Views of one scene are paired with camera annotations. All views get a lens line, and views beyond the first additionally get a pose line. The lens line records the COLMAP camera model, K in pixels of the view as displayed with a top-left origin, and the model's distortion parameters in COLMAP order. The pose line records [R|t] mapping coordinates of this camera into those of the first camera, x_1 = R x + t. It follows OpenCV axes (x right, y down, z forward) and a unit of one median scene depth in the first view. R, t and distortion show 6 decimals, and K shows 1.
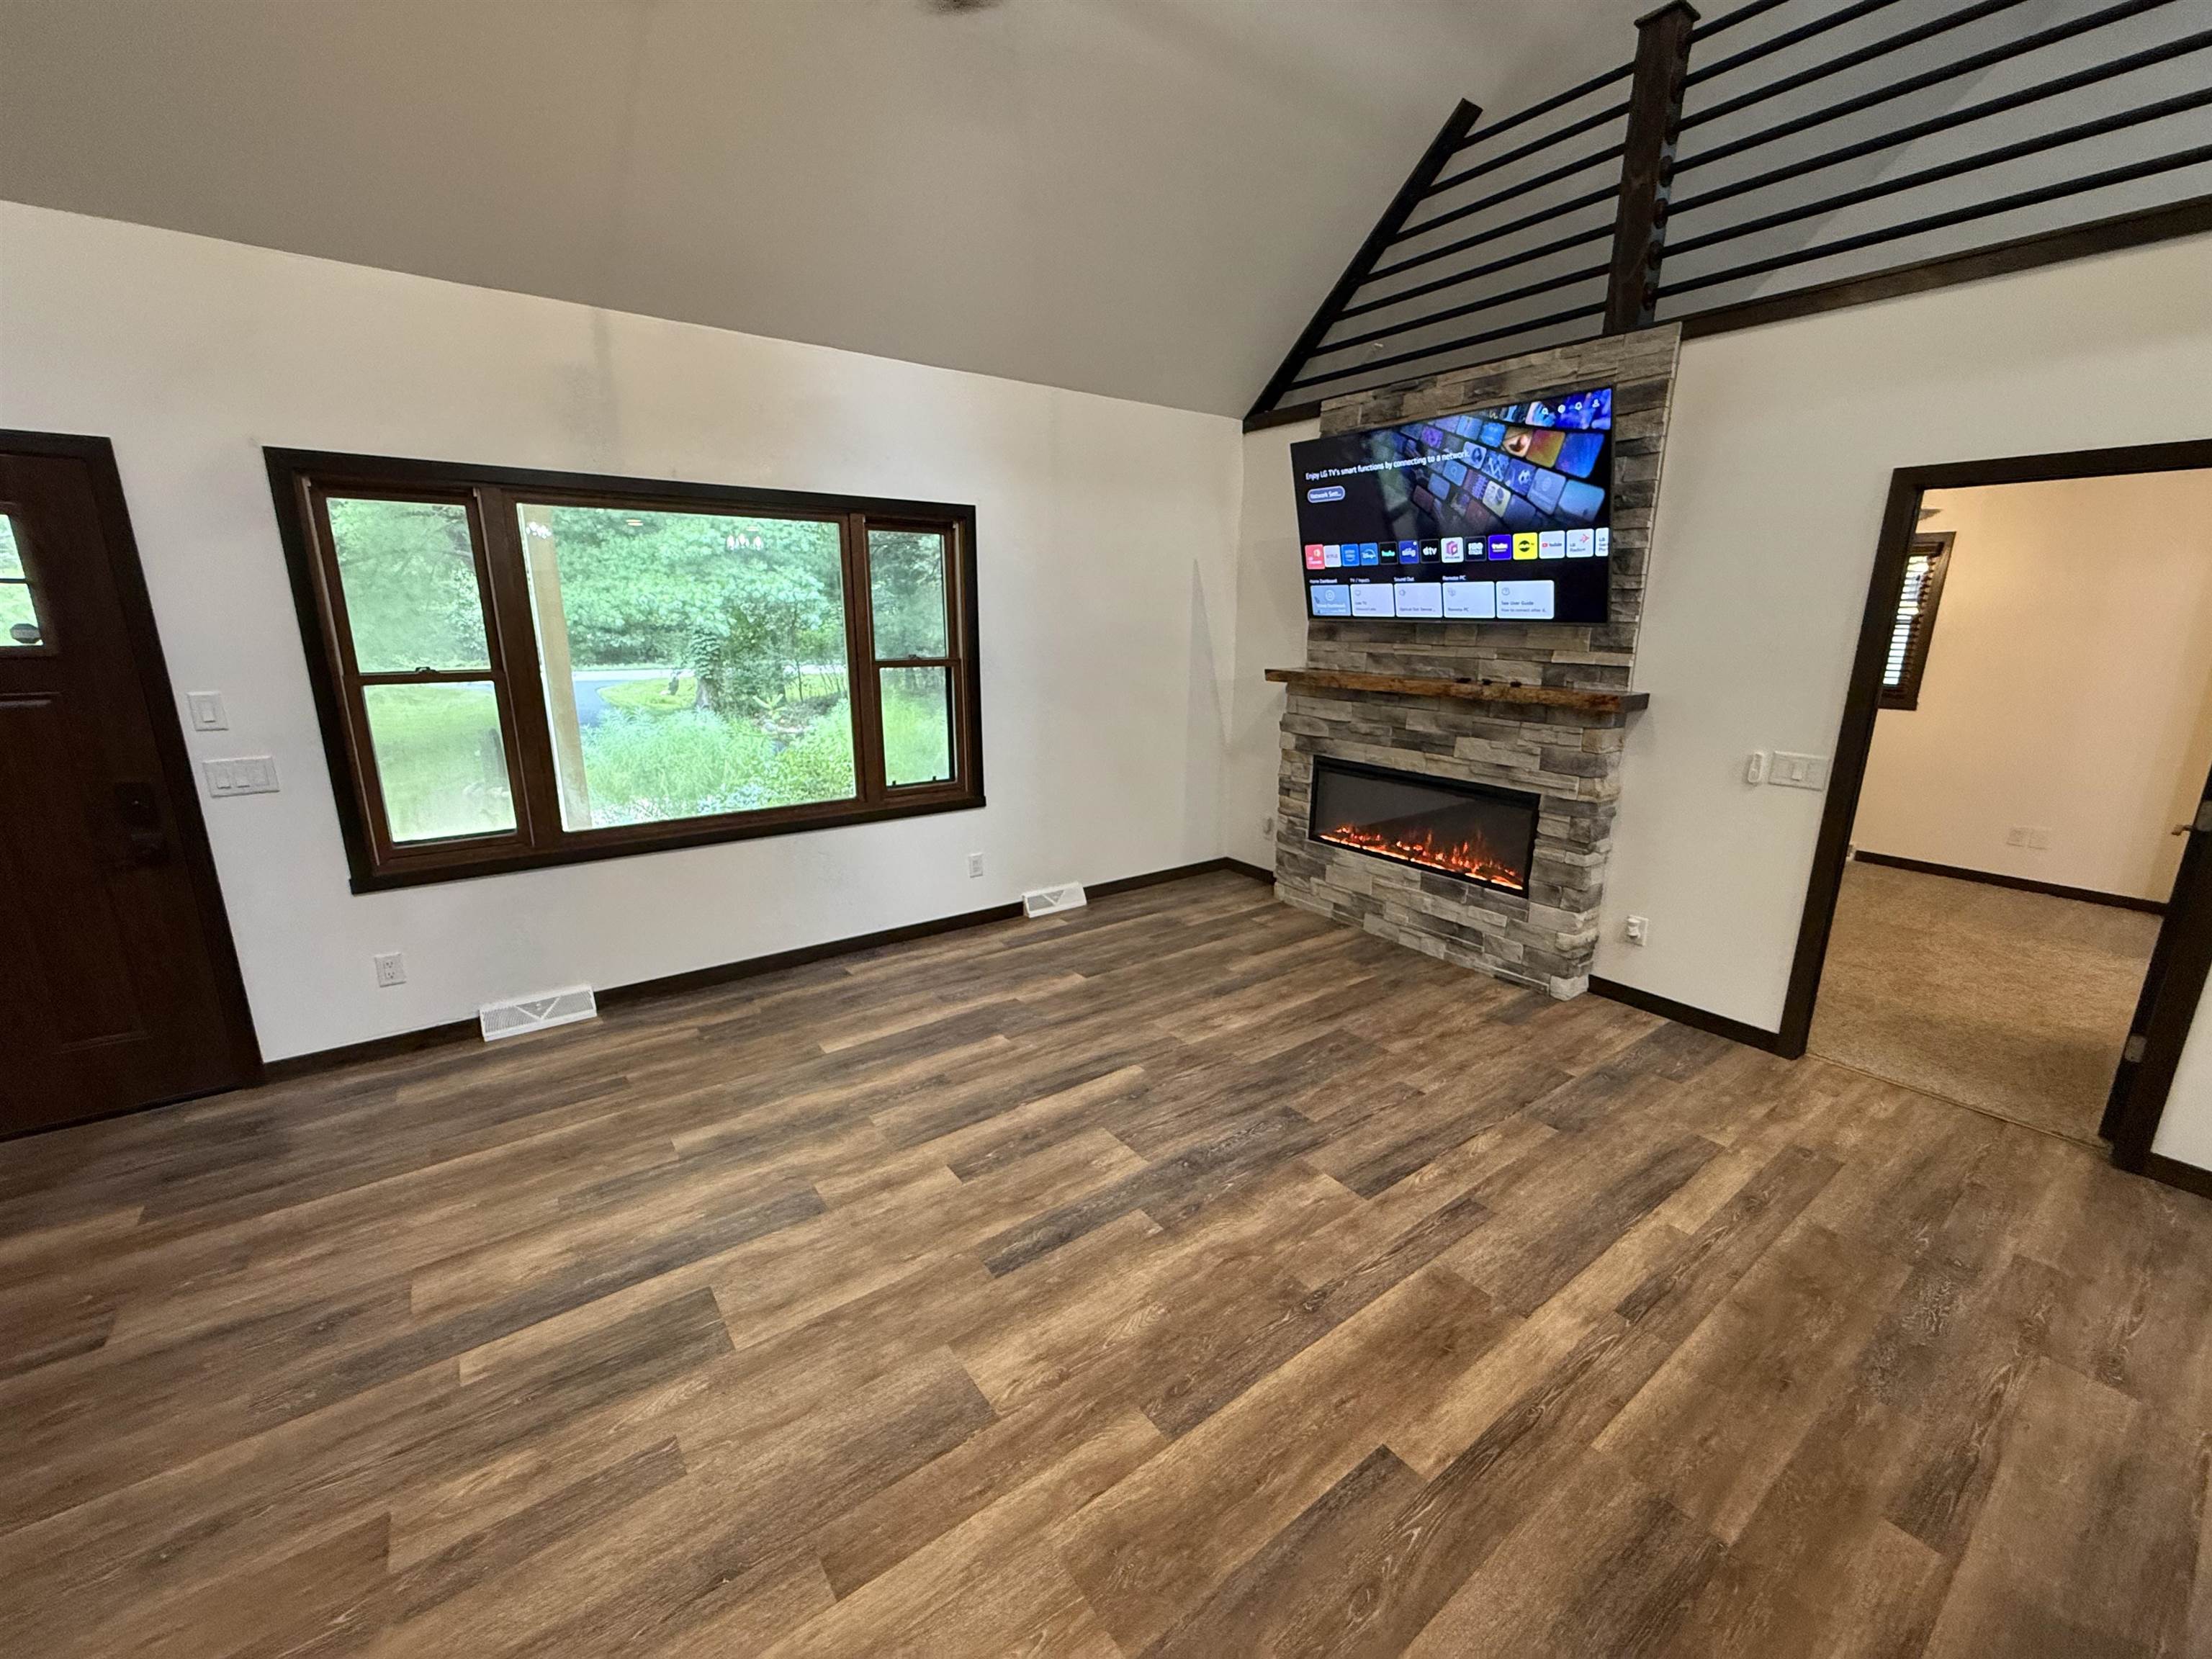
lens RADIAL K [[883.2, 0, 1099.1], [0, 883.2, 825.8], [0, 0, 1]] dist [0.000928, 0.000223]
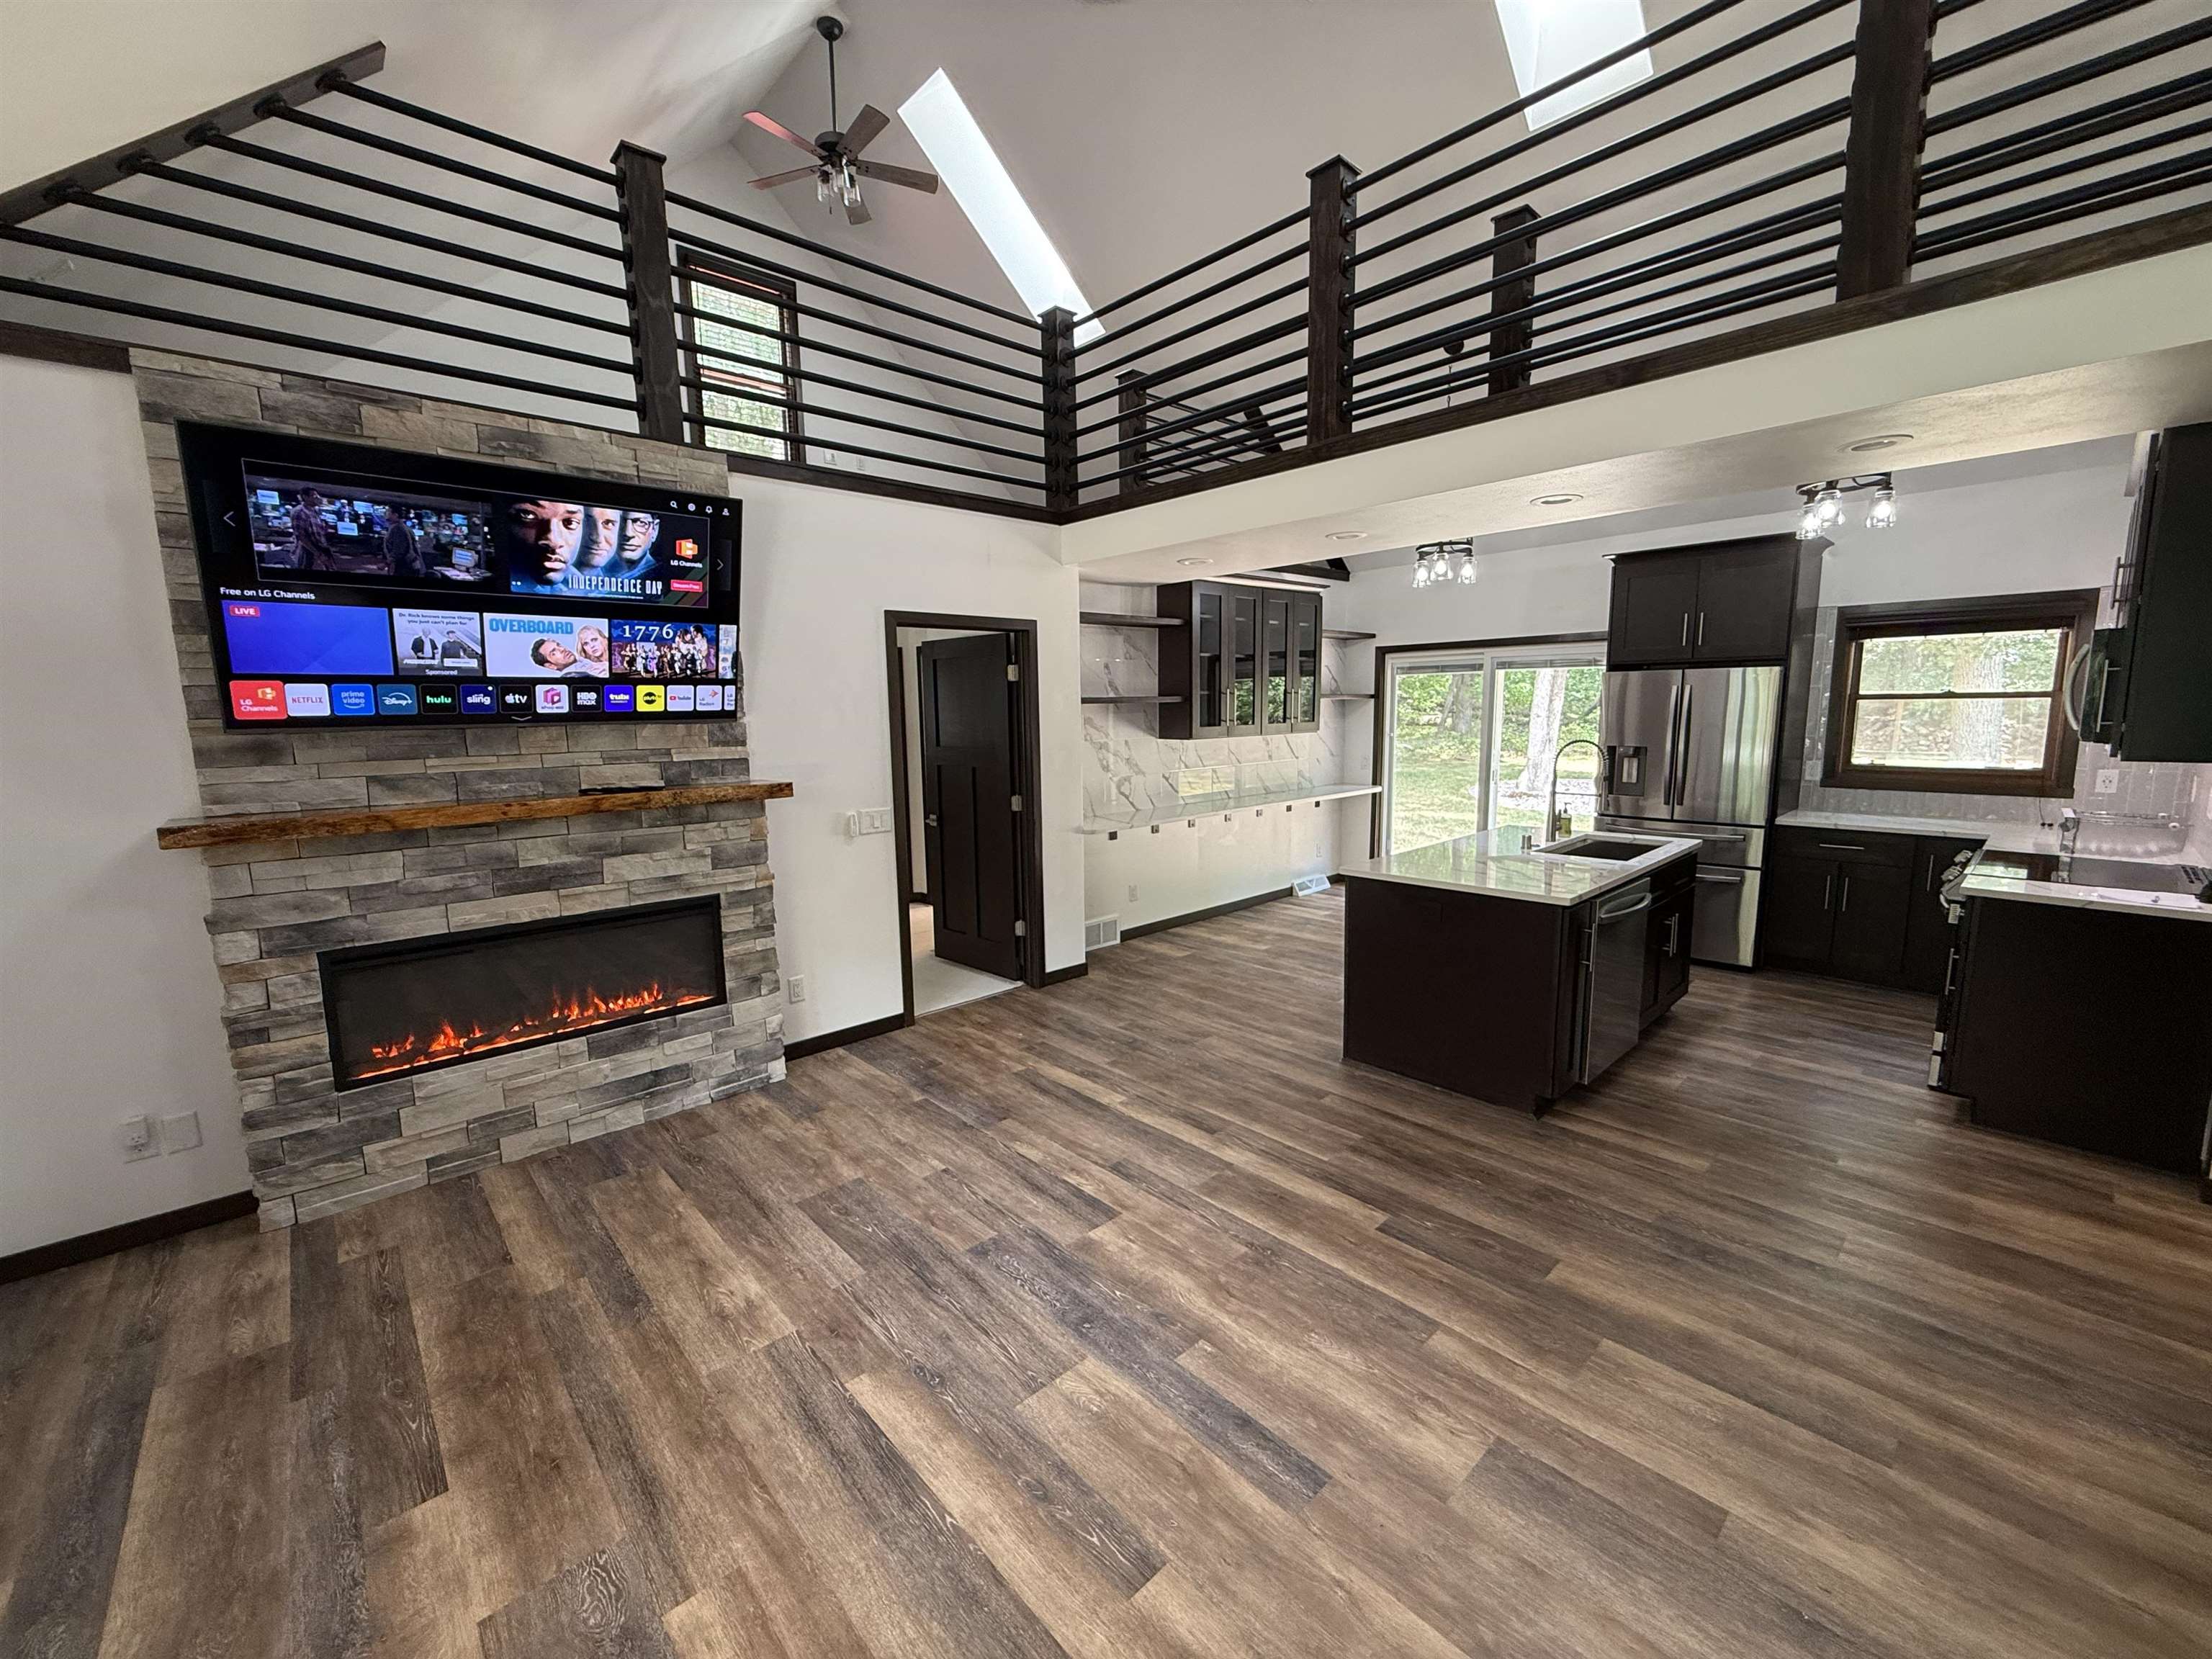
lens RADIAL K [[883.2, 0, 1099.1], [0, 883.2, 825.8], [0, 0, 1]] dist [0.000928, 0.000223]
pose [[-0.108164, -0.138816, 0.984394, -0.501102], [0.251100, 0.954281, 0.162160, -0.163561], [-0.961899, 0.264721, -0.068362, 0.664363]]
